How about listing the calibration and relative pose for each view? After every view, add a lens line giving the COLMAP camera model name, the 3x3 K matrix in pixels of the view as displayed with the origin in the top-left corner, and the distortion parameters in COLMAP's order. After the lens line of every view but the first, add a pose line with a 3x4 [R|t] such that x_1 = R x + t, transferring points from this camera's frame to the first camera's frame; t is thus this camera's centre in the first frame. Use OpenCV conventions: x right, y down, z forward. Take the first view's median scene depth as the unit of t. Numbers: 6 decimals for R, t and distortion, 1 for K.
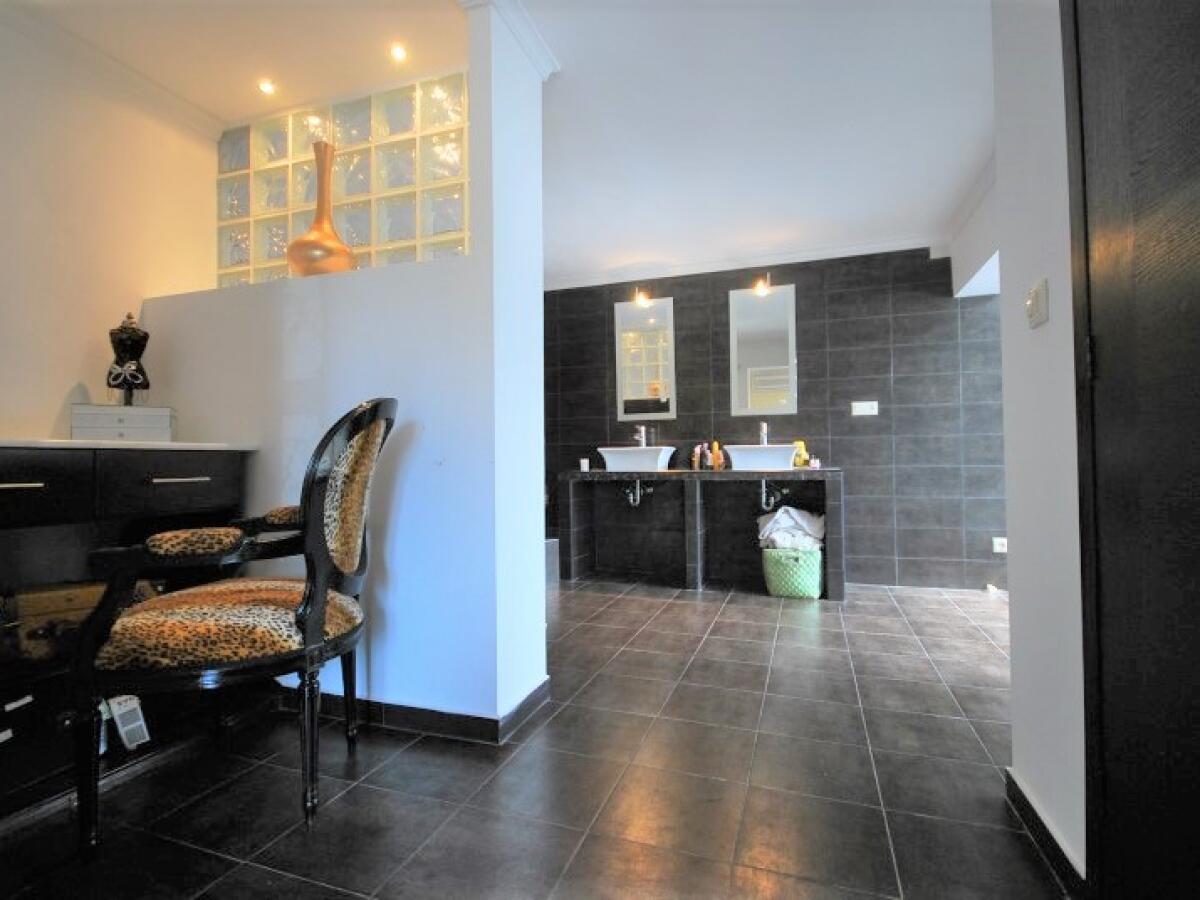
lens RADIAL K [[591.3, 0, 600.0], [0, 591.3, 450.0], [0, 0, 1]] dist [-0.012225, -0.000161]
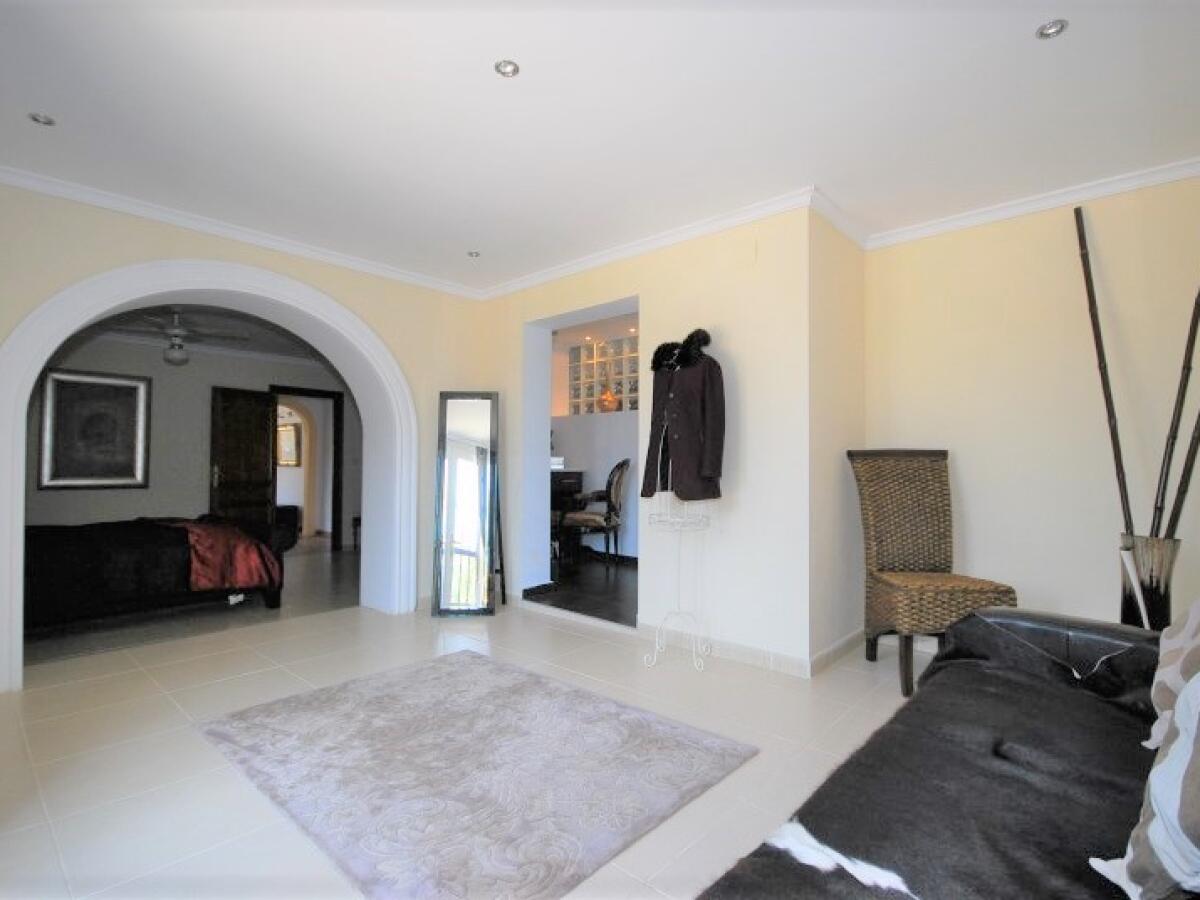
lens RADIAL K [[591.3, 0, 600.0], [0, 591.3, 450.0], [0, 0, 1]] dist [-0.012225, -0.000161]
pose [[0.918551, 0.006448, -0.395250, 0.856198], [-0.003771, 0.999964, 0.007549, -0.165378], [0.395285, -0.005443, 0.918543, -2.235217]]
